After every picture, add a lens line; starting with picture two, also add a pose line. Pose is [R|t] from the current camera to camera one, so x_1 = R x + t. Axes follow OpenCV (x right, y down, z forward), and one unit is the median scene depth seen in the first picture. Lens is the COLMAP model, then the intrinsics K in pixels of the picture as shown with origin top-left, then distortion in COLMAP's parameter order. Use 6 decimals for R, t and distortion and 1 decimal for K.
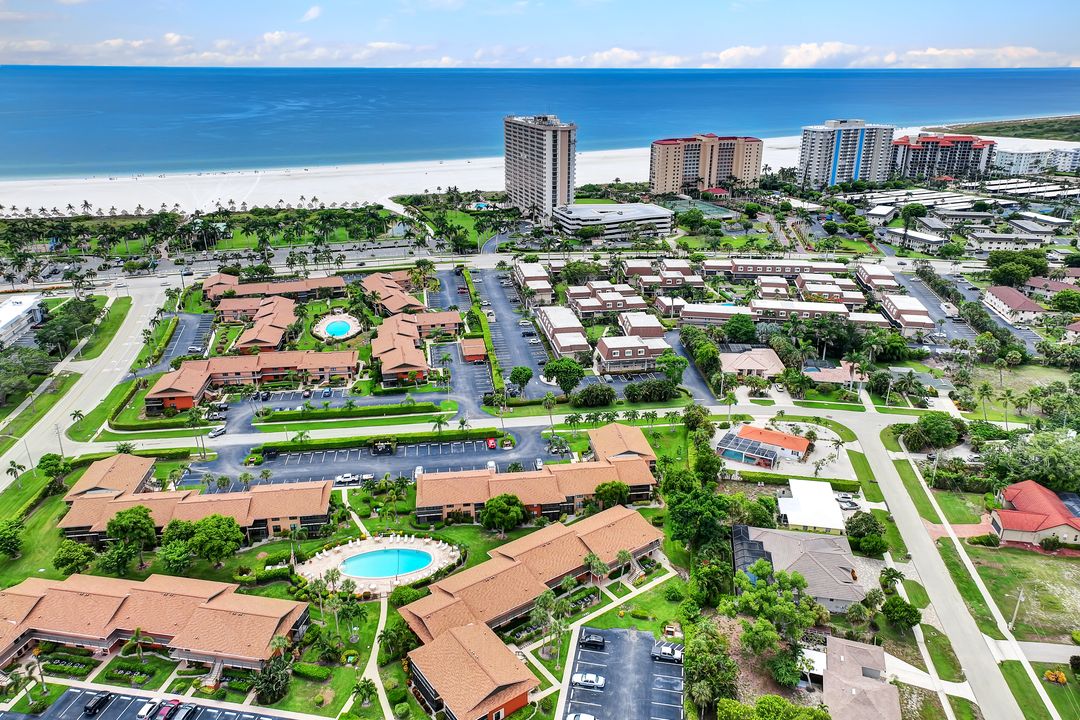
lens RADIAL K [[763.3, 0, 546.4], [0, 763.3, 361.9], [0, 0, 1]] dist [0.002725, 0.015970]
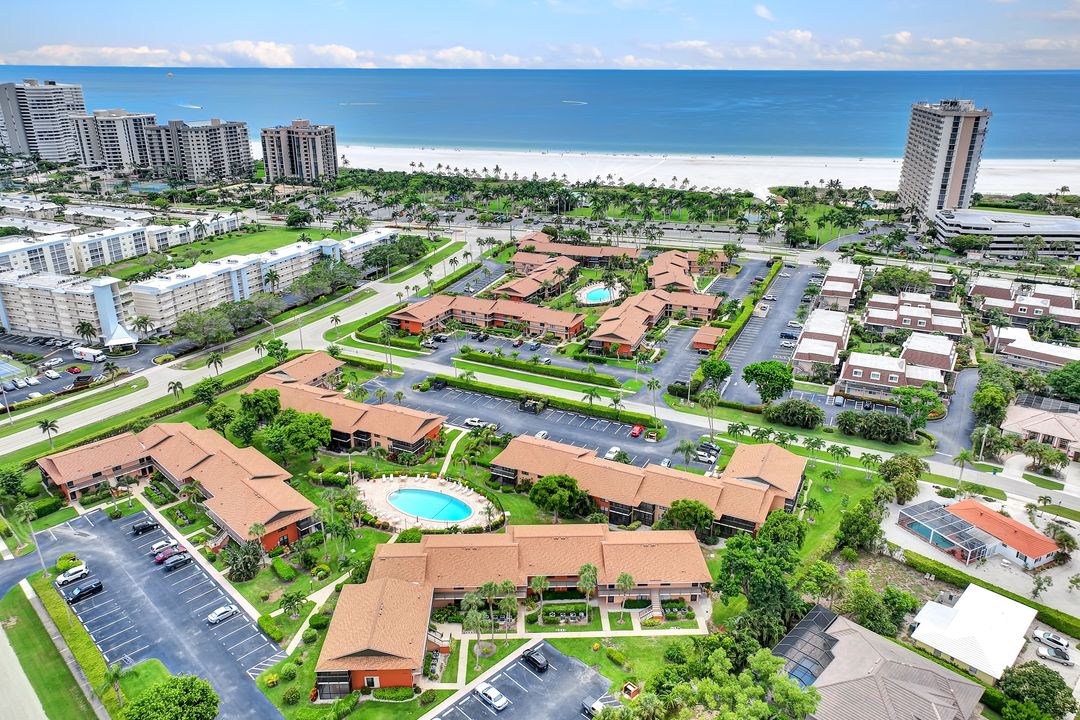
lens RADIAL K [[763.3, 0, 542.3], [0, 763.3, 360.0], [0, 0, 1]] dist [0.002725, 0.015970]
pose [[0.822122, 0.204745, -0.531221, 0.252228], [-0.208991, 0.976484, 0.052924, 0.002280], [0.529565, 0.067511, 0.845579, 0.162458]]
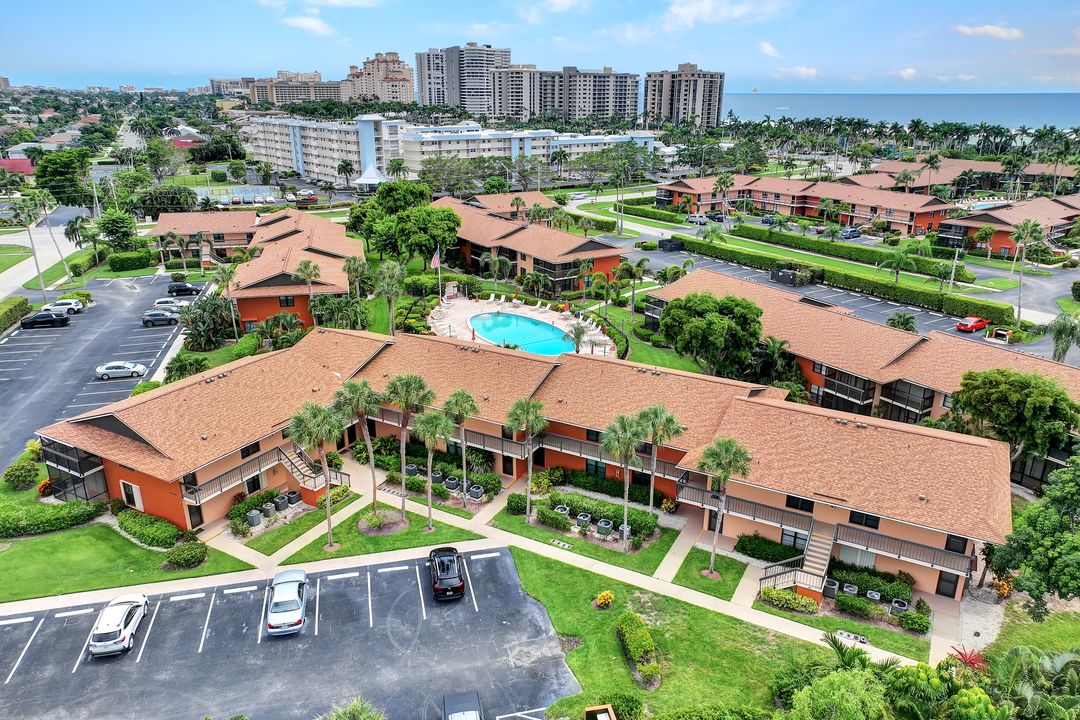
lens RADIAL K [[763.3, 0, 539.4], [0, 763.3, 358.1], [0, 0, 1]] dist [0.002725, 0.015970]
pose [[0.404162, 0.298728, -0.864532, 0.195357], [-0.338767, 0.926839, 0.161887, 0.120676], [0.849641, 0.227446, 0.475792, 0.489962]]
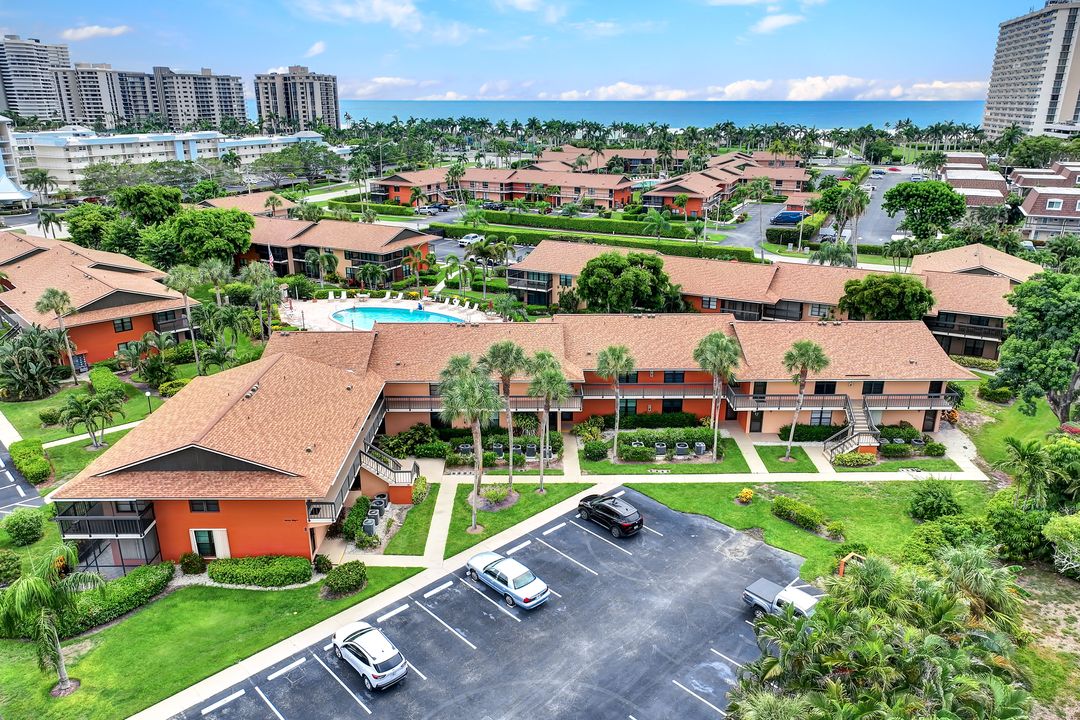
lens RADIAL K [[763.3, 0, 542.9], [0, 763.3, 357.1], [0, 0, 1]] dist [0.002725, 0.015970]
pose [[0.810085, 0.183482, -0.556863, 0.125072], [-0.213140, 0.976950, 0.011837, 0.171065], [0.546200, 0.109100, 0.830520, 0.392000]]
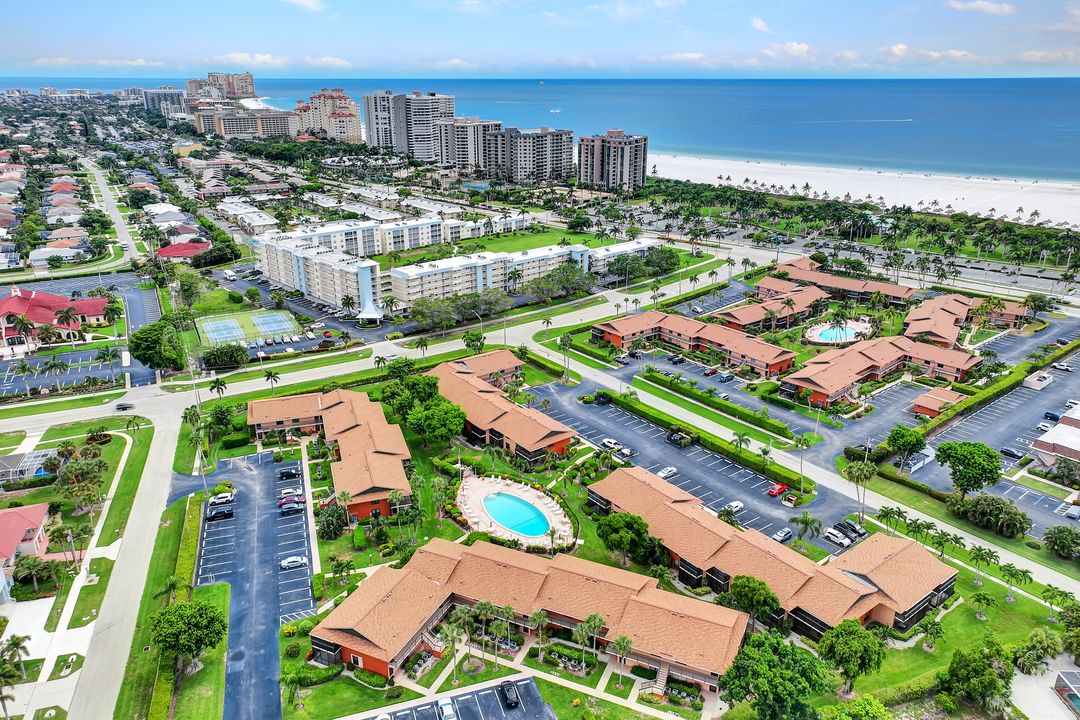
lens RADIAL K [[763.3, 0, 538.5], [0, 763.3, 358.3], [0, 0, 1]] dist [0.002725, 0.015970]
pose [[0.478038, 0.301780, -0.824868, 0.361038], [-0.318747, 0.934706, 0.157241, -0.055945], [0.818462, 0.187757, 0.543017, 0.301389]]
